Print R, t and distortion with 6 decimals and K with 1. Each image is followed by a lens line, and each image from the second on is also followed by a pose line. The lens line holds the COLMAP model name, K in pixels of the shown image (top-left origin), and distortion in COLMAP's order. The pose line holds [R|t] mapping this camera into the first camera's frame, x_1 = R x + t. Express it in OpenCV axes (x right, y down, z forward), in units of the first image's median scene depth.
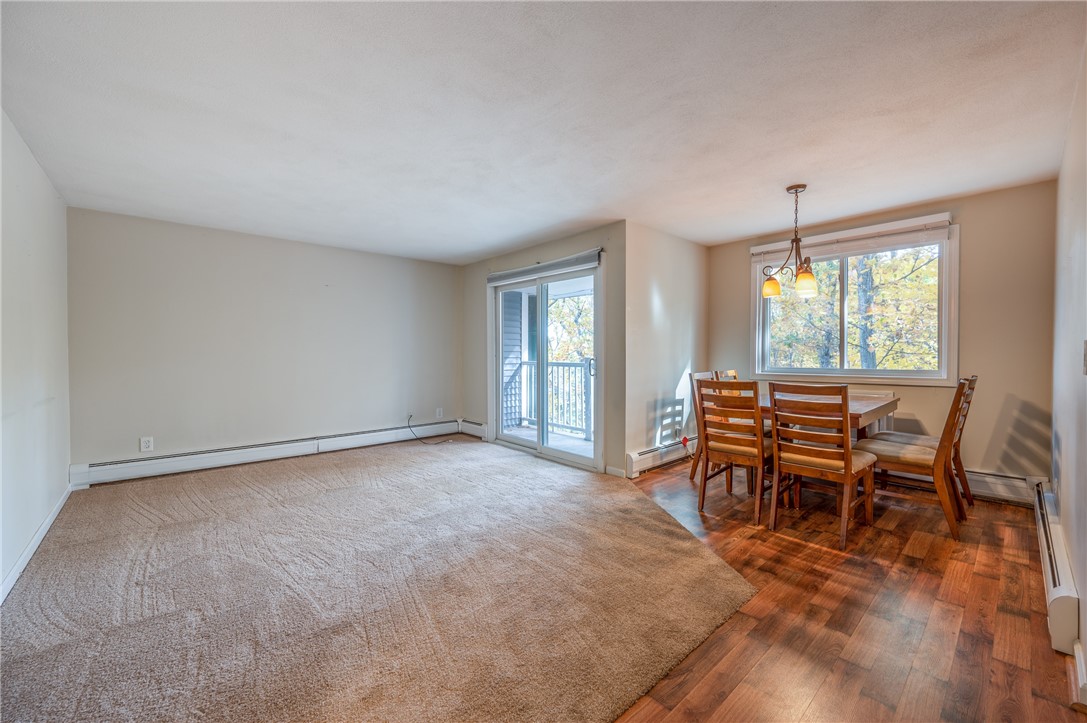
lens RADIAL K [[427.9, 0, 547.7], [0, 427.9, 359.7], [0, 0, 1]] dist [0.000906, 0.000158]
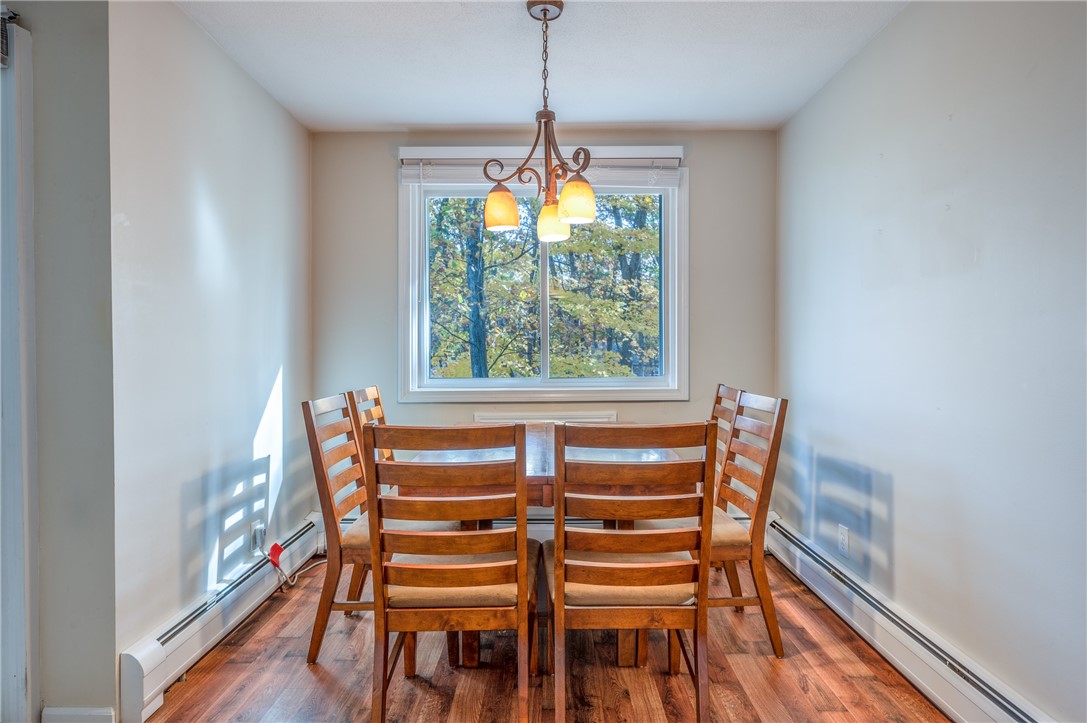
lens RADIAL K [[599.9, 0, 544.7], [0, 599.9, 358.1], [0, 0, 1]] dist [0.000671, -0.001018]
pose [[0.676009, -0.009276, 0.736835, 0.064635], [0.012581, 0.999920, 0.001045, -0.006948], [-0.736786, 0.008564, 0.676072, 0.430390]]
